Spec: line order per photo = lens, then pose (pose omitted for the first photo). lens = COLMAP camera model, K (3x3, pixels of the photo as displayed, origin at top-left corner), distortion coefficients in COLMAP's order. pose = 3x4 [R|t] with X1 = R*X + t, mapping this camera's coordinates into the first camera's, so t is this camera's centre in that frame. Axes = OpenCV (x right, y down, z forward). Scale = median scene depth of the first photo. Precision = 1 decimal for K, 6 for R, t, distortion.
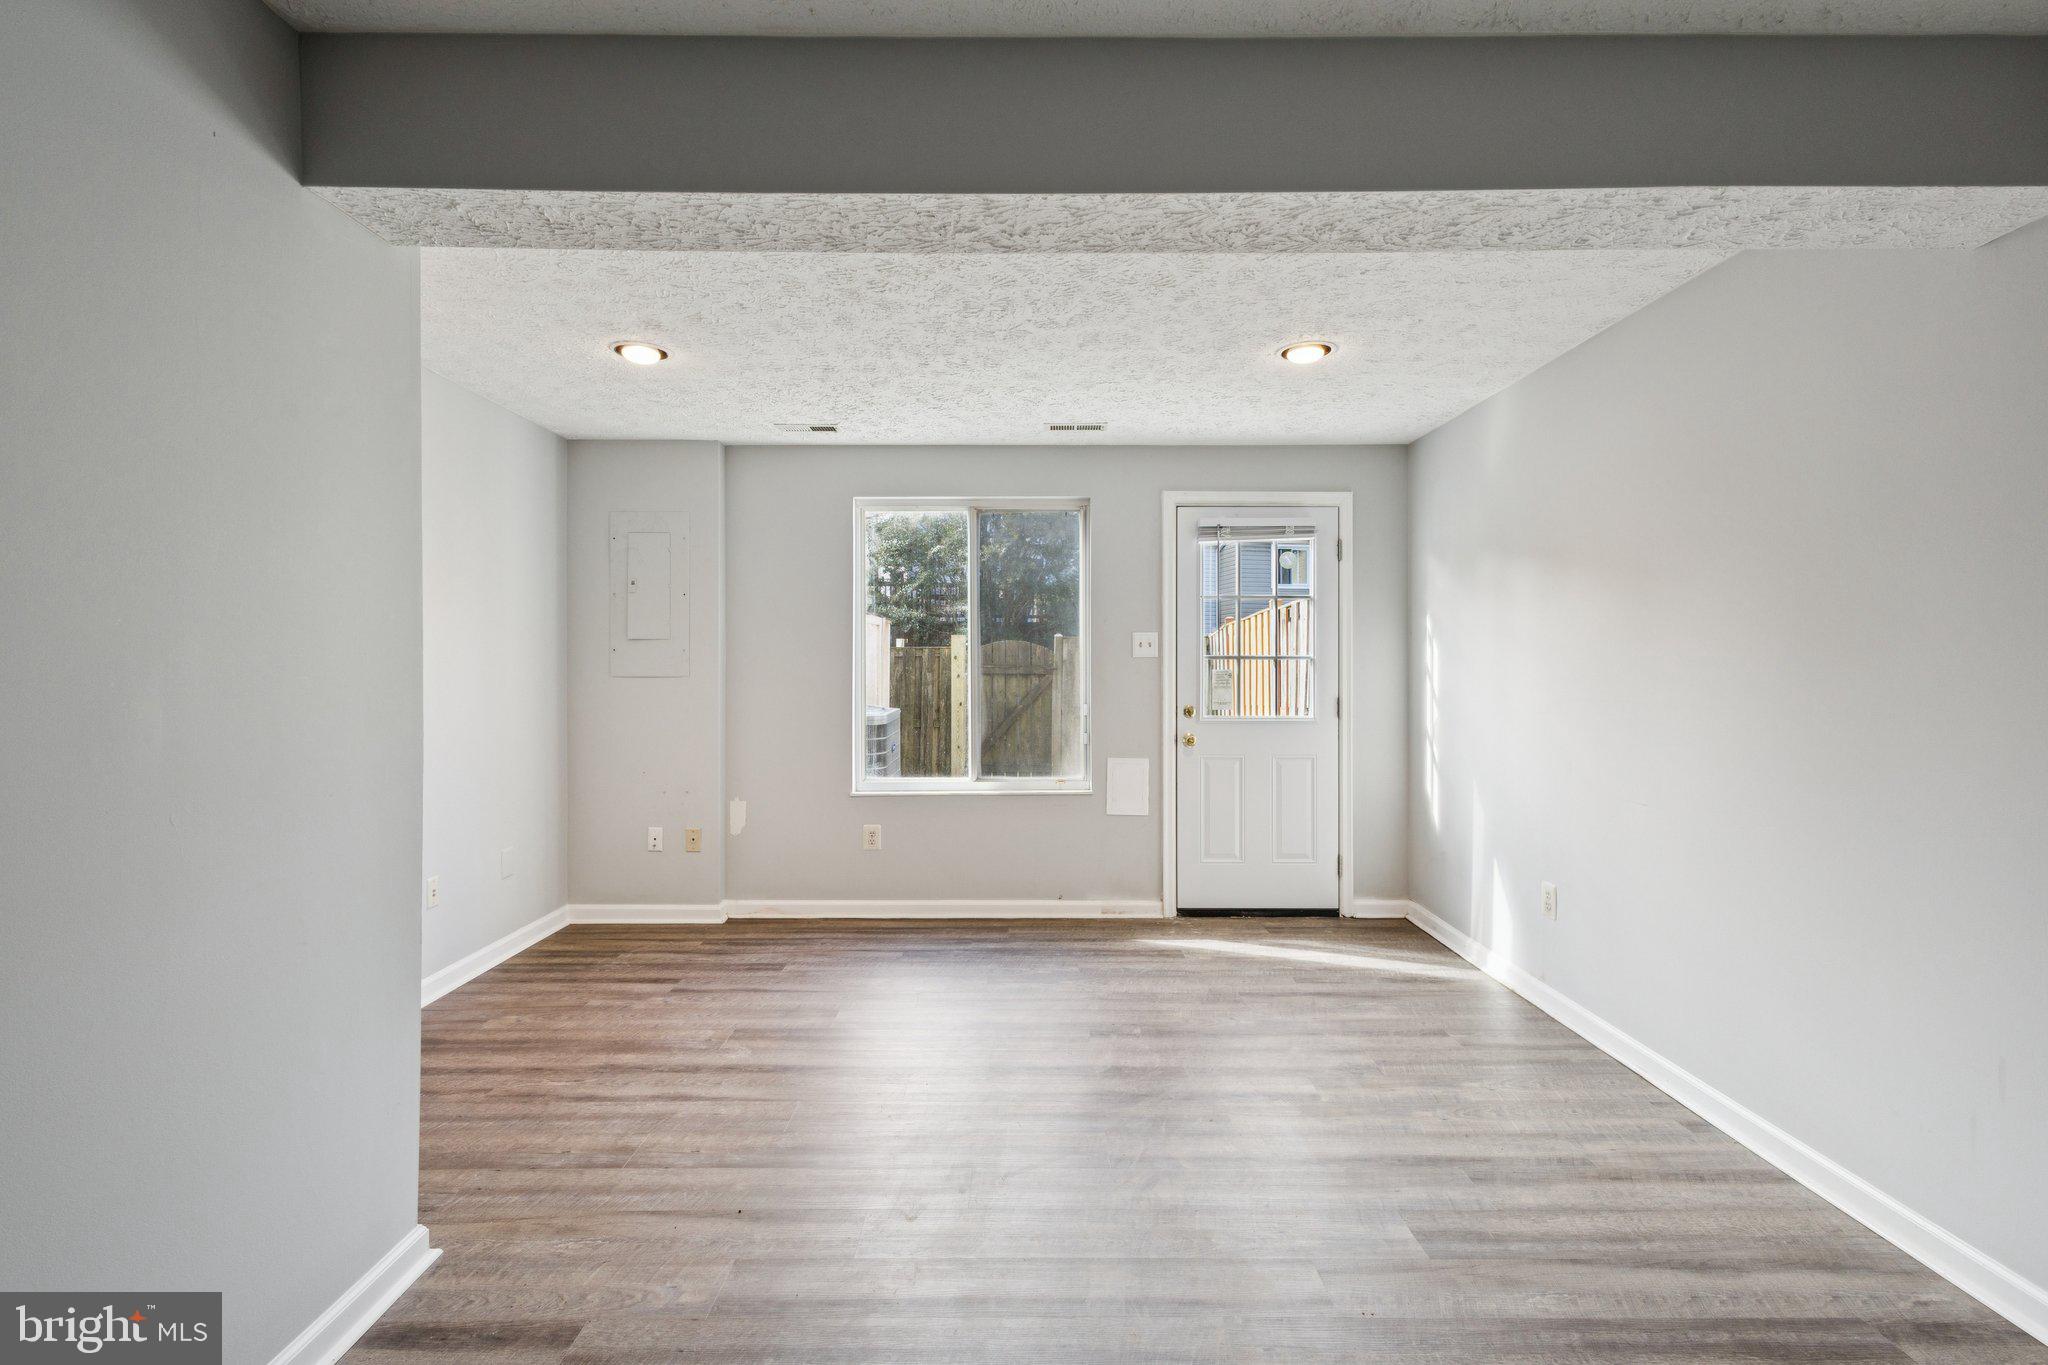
lens RADIAL K [[941.8, 0, 1026.0], [0, 941.8, 676.1], [0, 0, 1]] dist [0.014090, -0.003435]
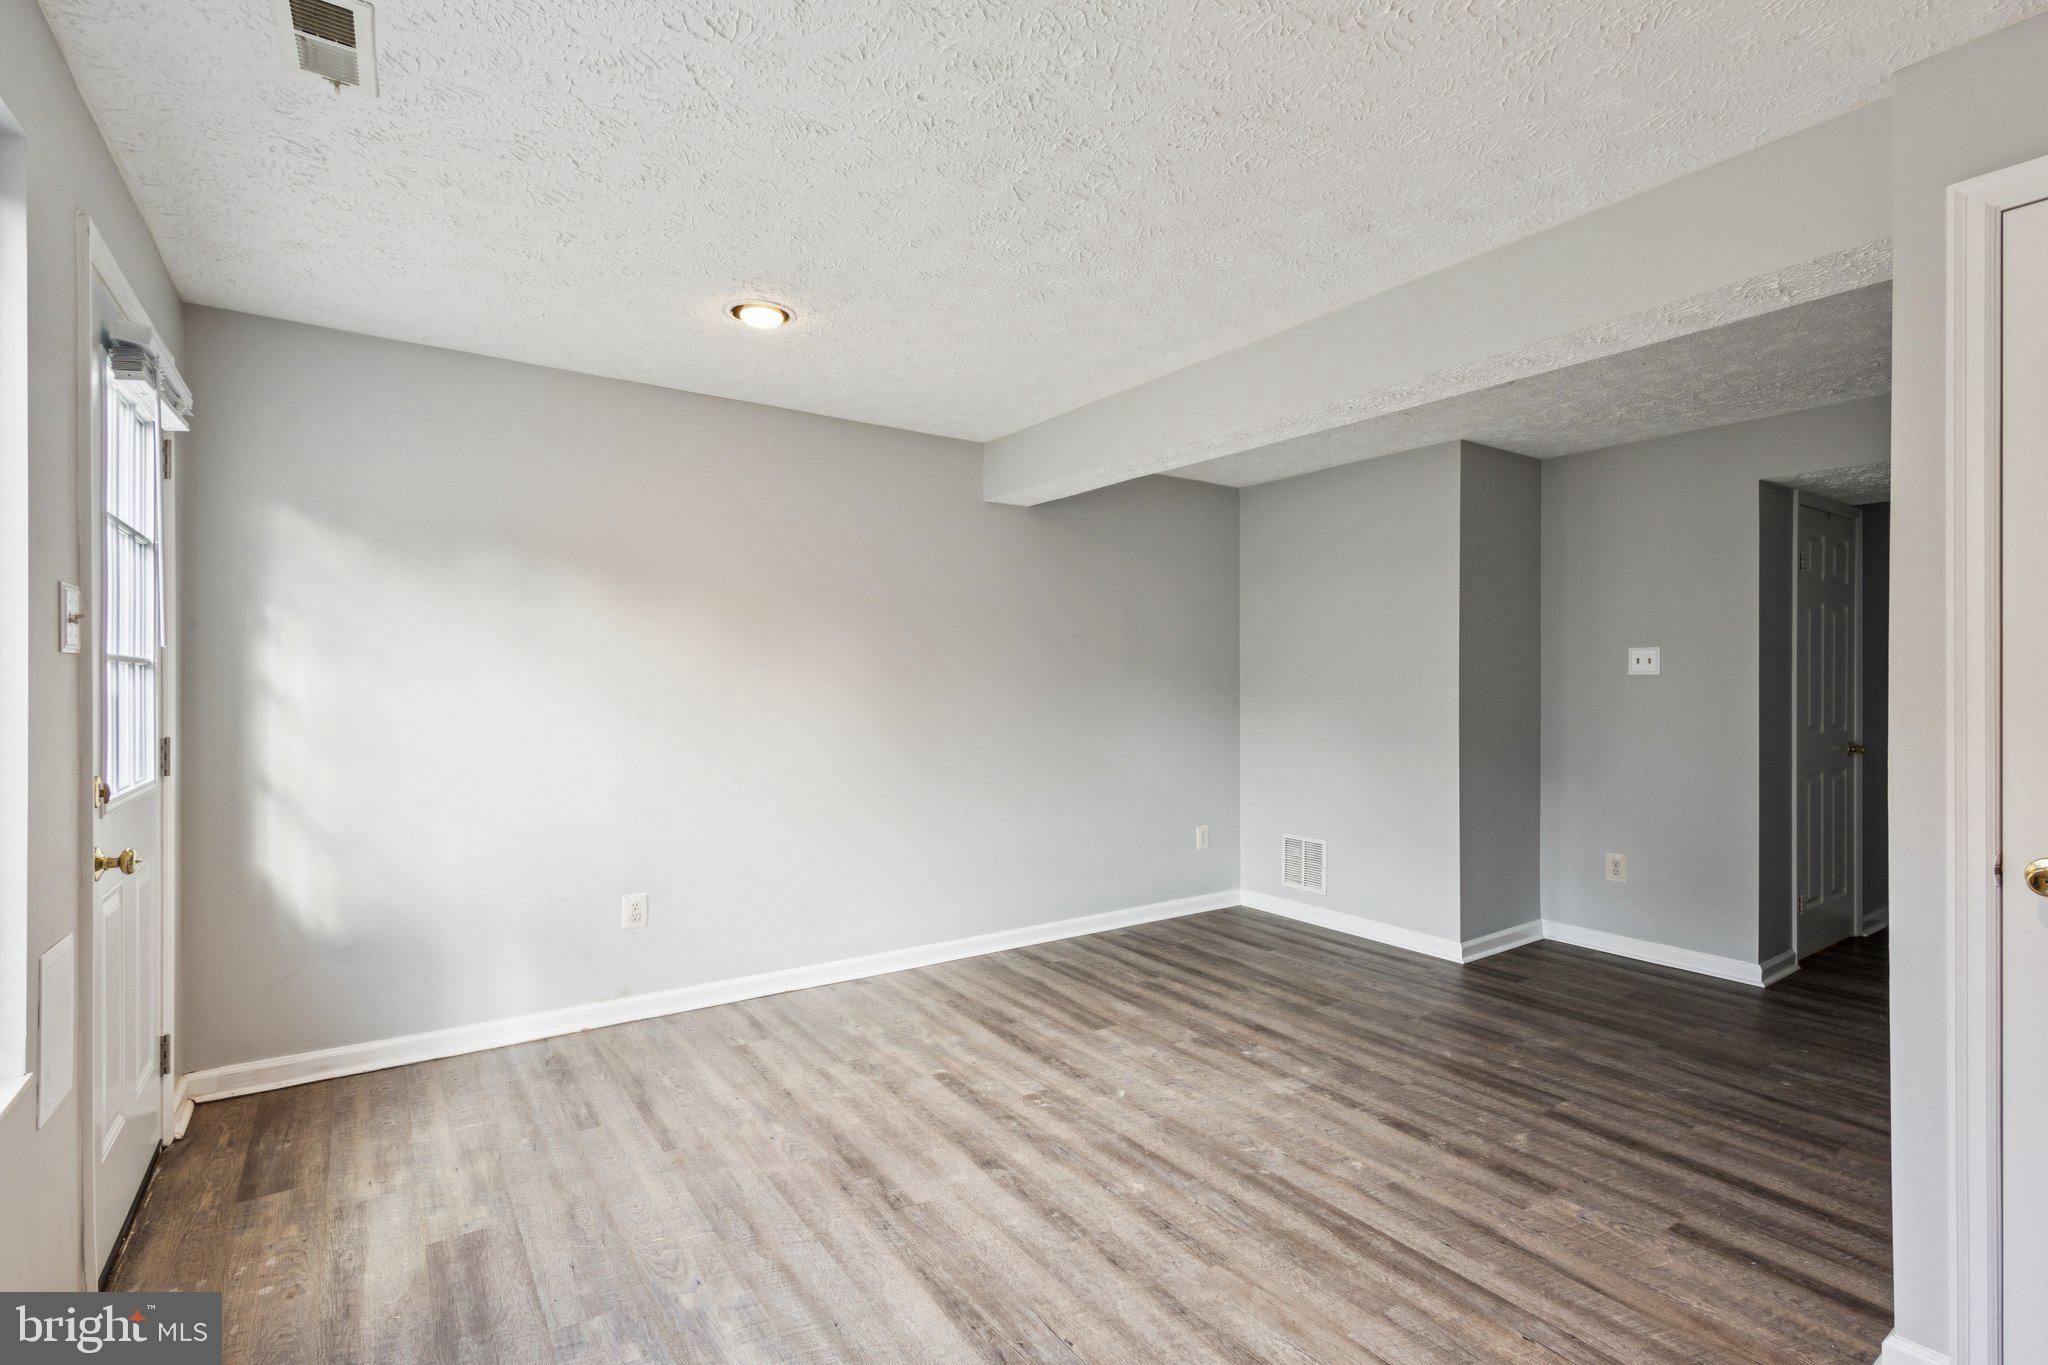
lens RADIAL K [[941.8, 0, 1030.6], [0, 941.8, 683.1], [0, 0, 1]] dist [0.014090, -0.003435]
pose [[-0.572360, -0.002070, 0.820000, -0.832651], [0.007588, 0.999941, 0.007821, -0.021204], [-0.819968, 0.010699, -0.572310, 1.972035]]
